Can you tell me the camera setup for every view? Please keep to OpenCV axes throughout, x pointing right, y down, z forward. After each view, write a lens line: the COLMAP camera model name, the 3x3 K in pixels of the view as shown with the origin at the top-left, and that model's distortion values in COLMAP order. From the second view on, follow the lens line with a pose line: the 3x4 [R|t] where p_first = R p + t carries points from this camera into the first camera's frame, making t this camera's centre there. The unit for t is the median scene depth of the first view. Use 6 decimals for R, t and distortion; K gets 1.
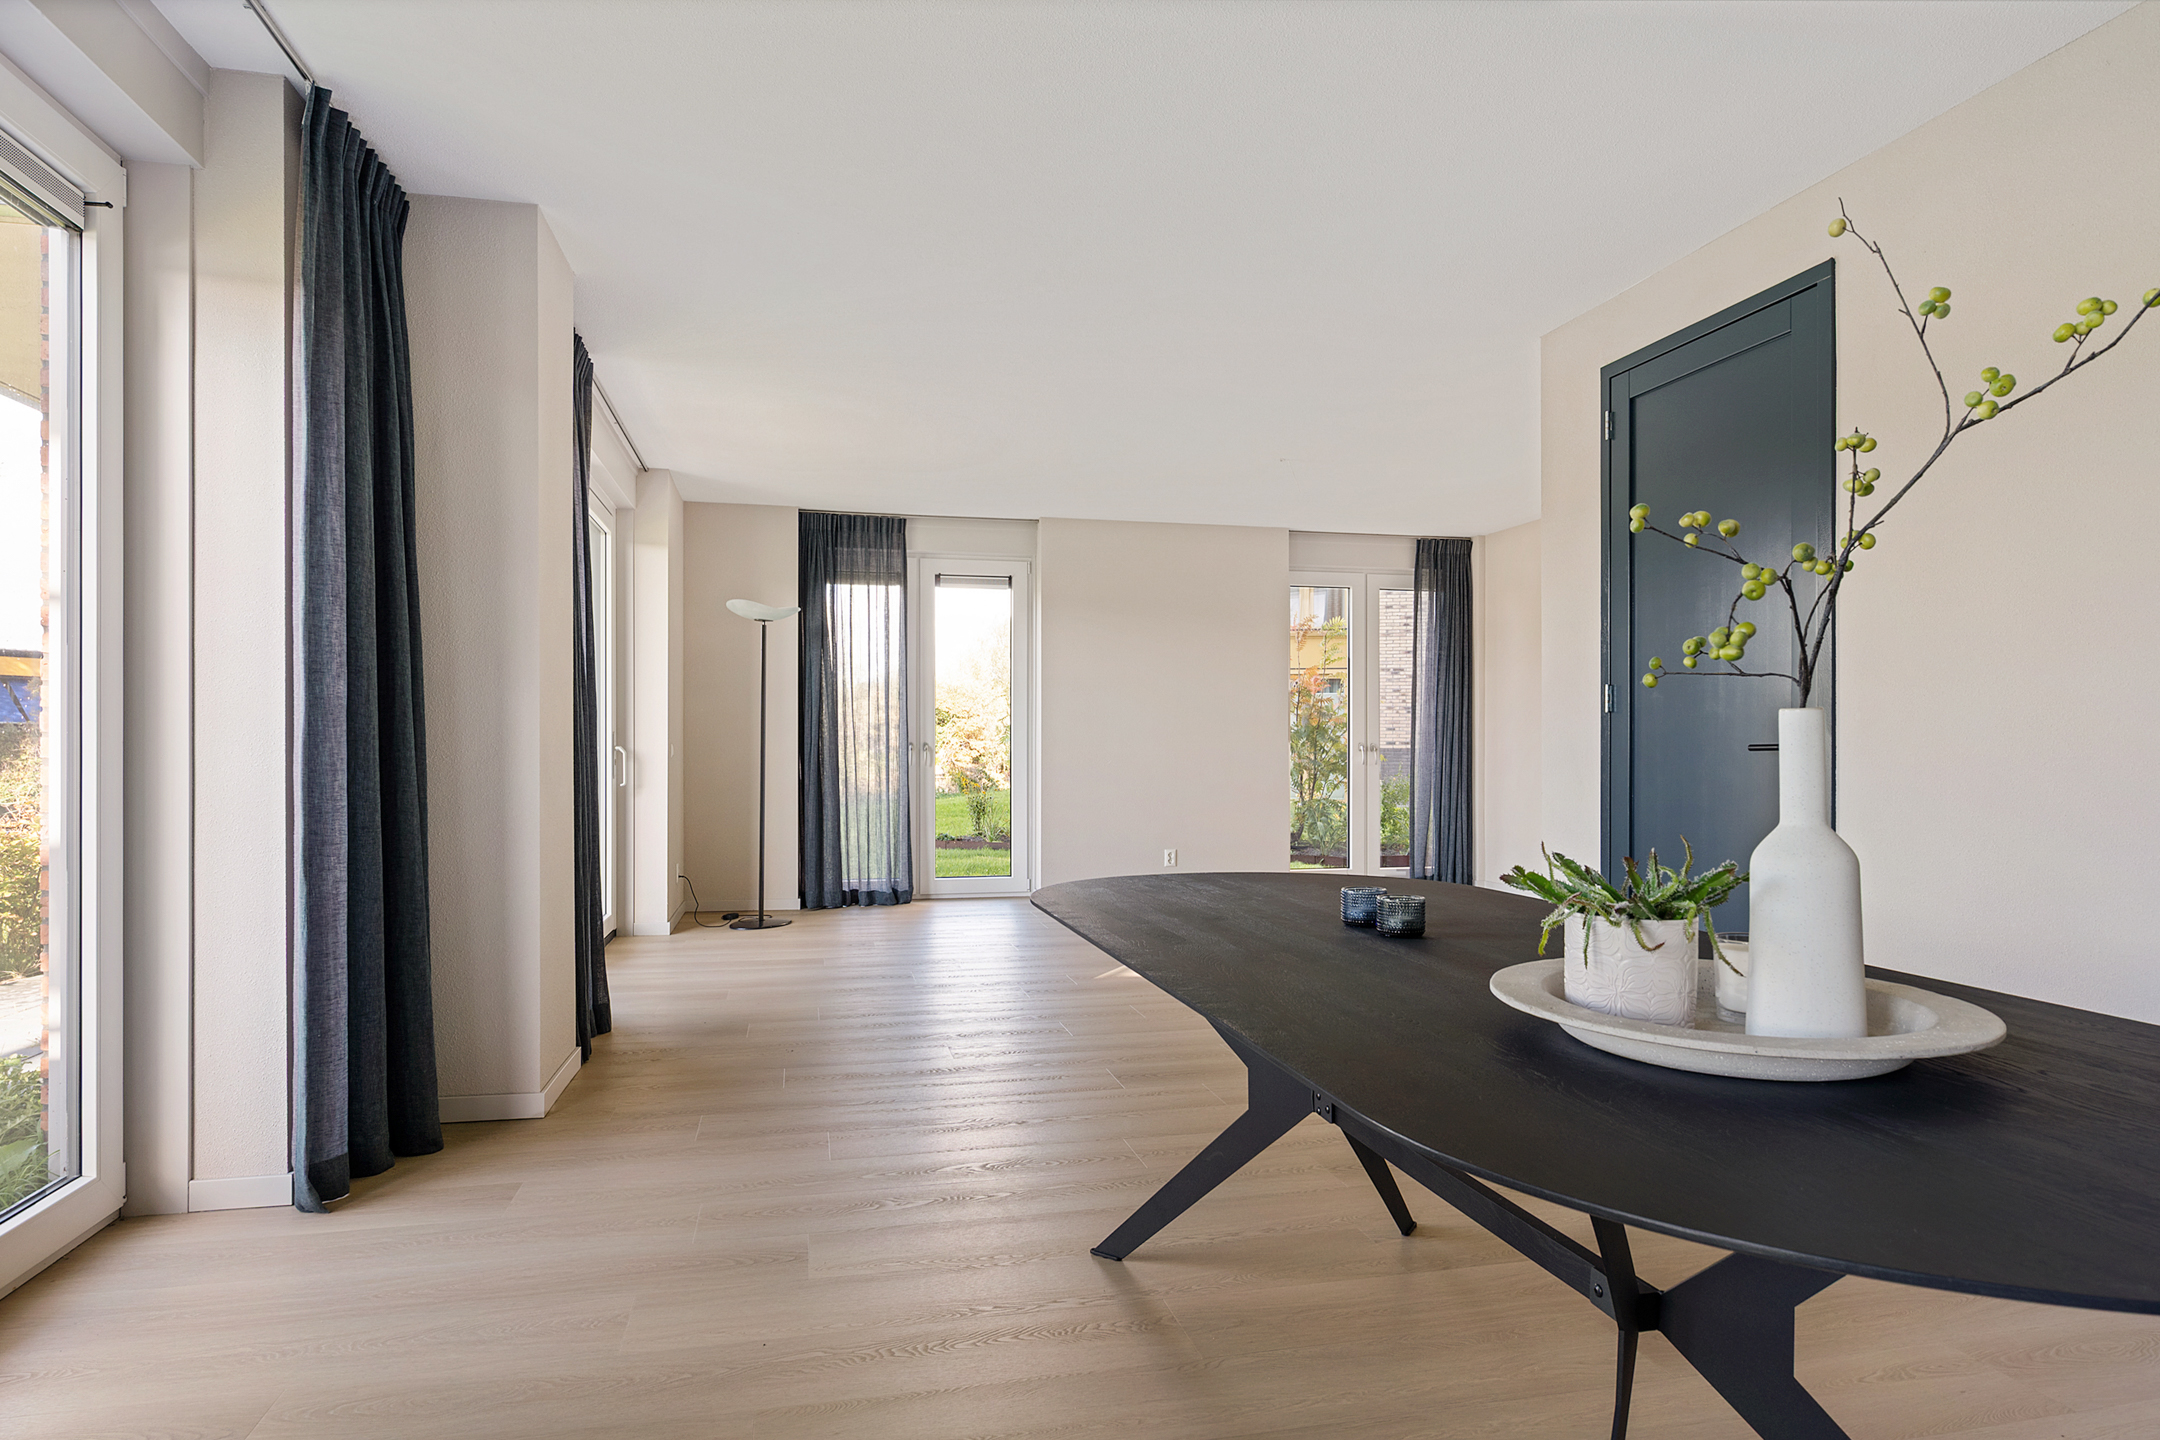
lens RADIAL K [[1222.3, 0, 1083.5], [0, 1222.3, 752.4], [0, 0, 1]] dist [-0.005645, -0.000700]
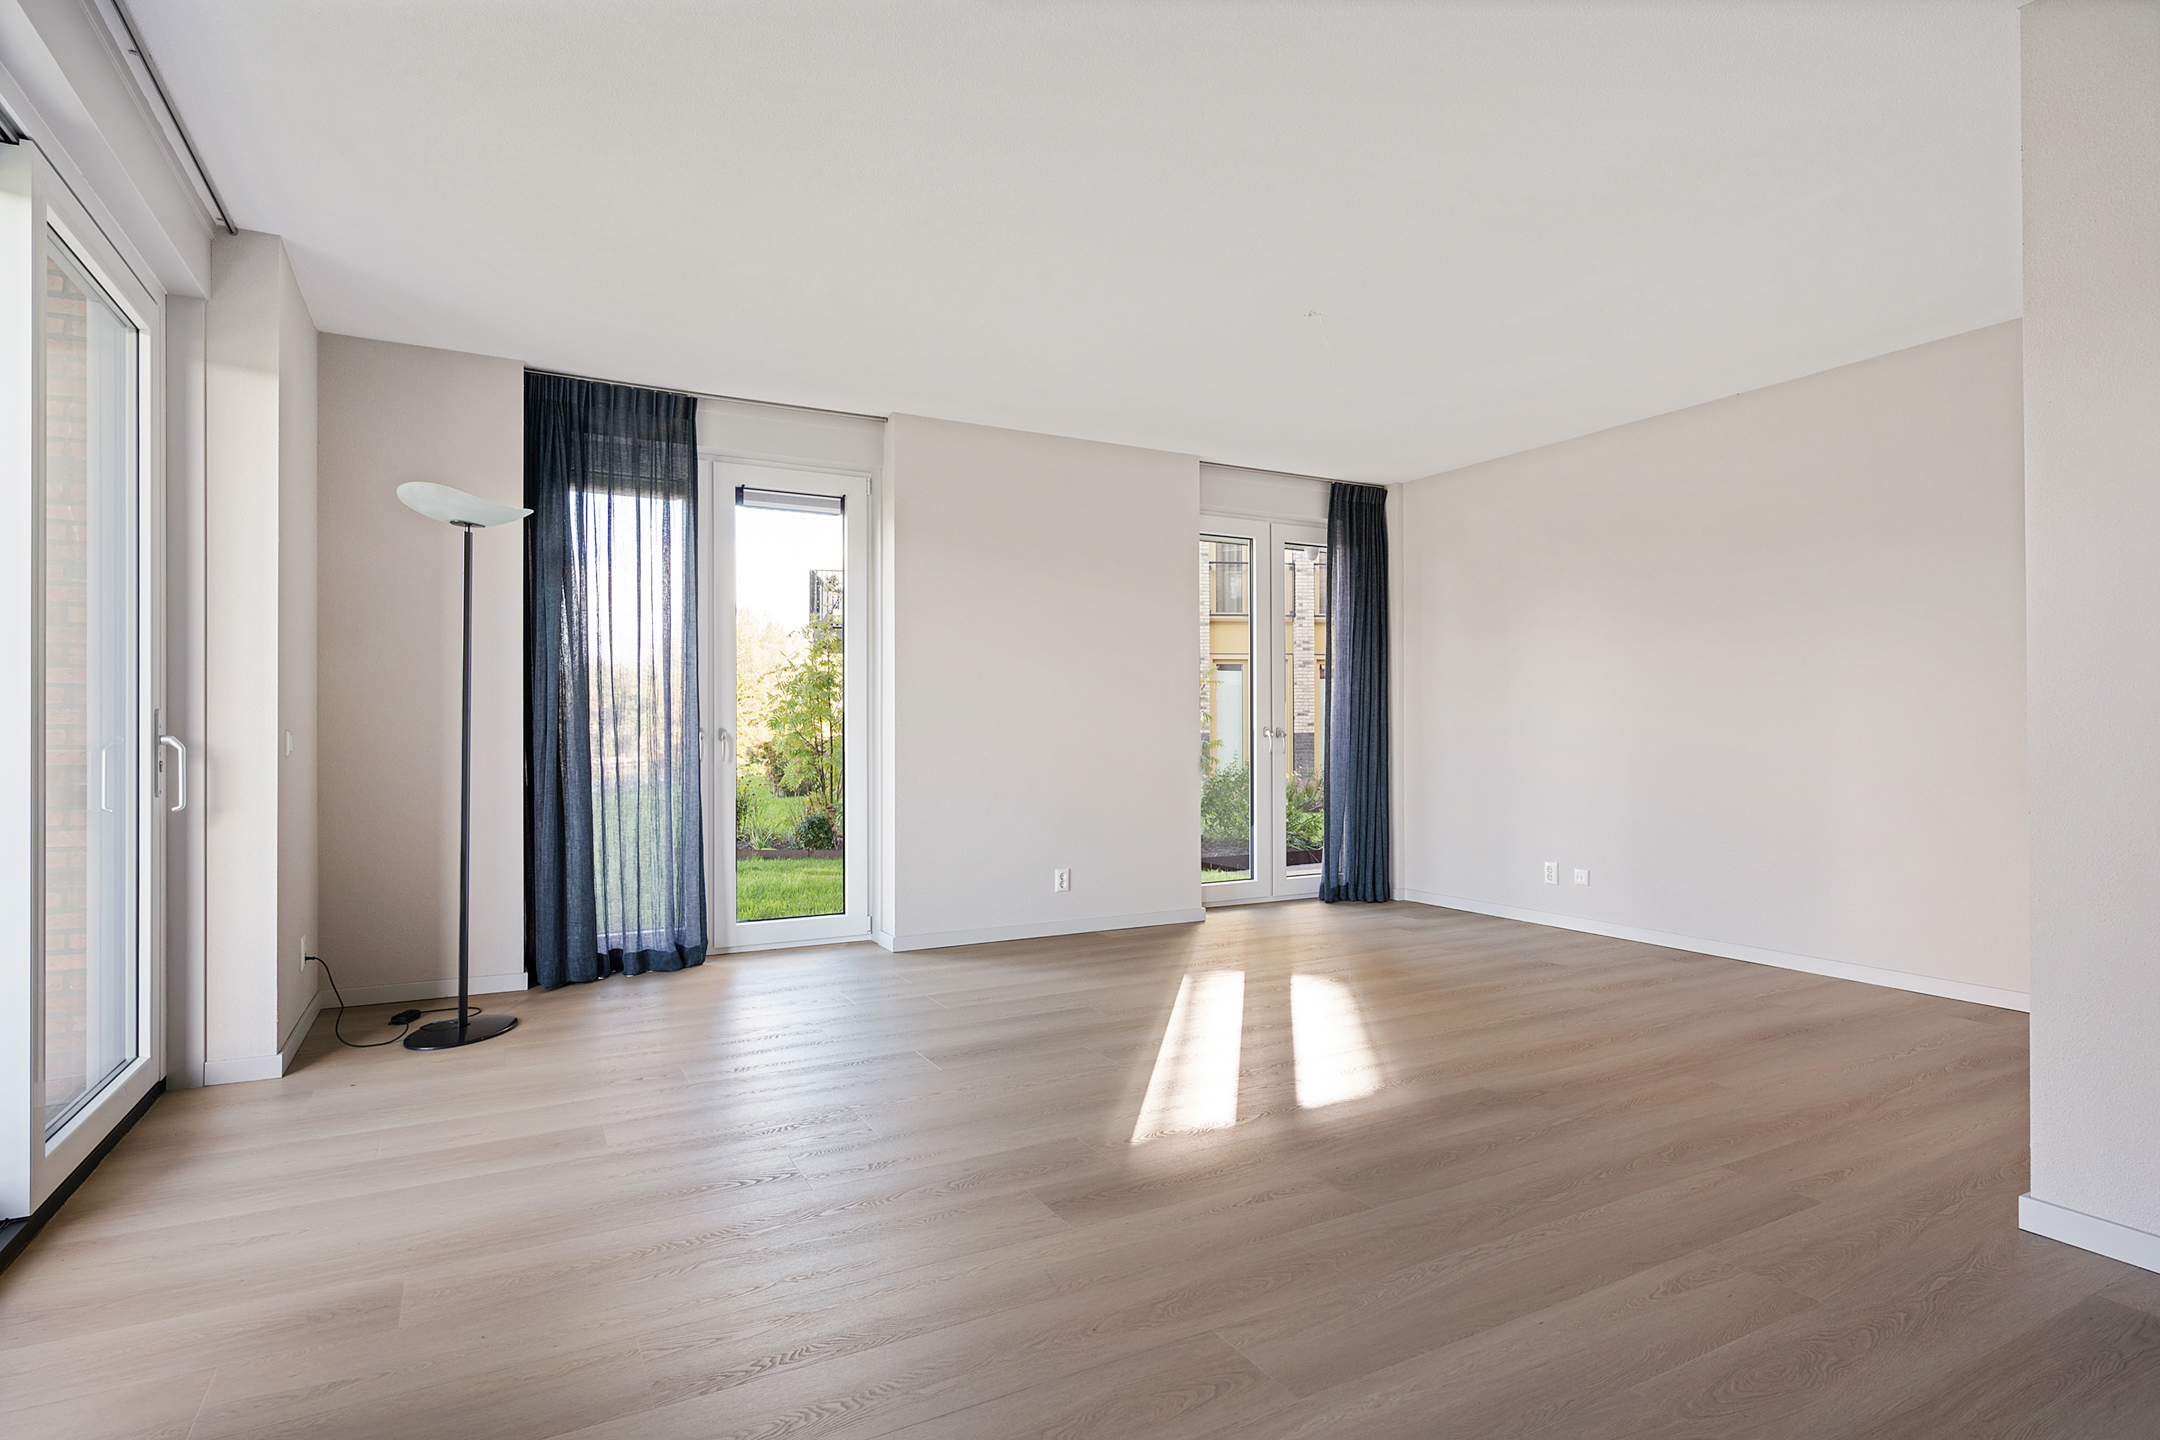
lens RADIAL K [[1109.7, 0, 1083.4], [0, 1109.7, 732.0], [0, 0, 1]] dist [-0.005413, -0.000535]
pose [[0.965130, -0.004362, 0.261736, -0.099891], [0.006612, 0.999948, -0.007718, -0.000018], [-0.261688, 0.009179, 0.965109, 0.352105]]
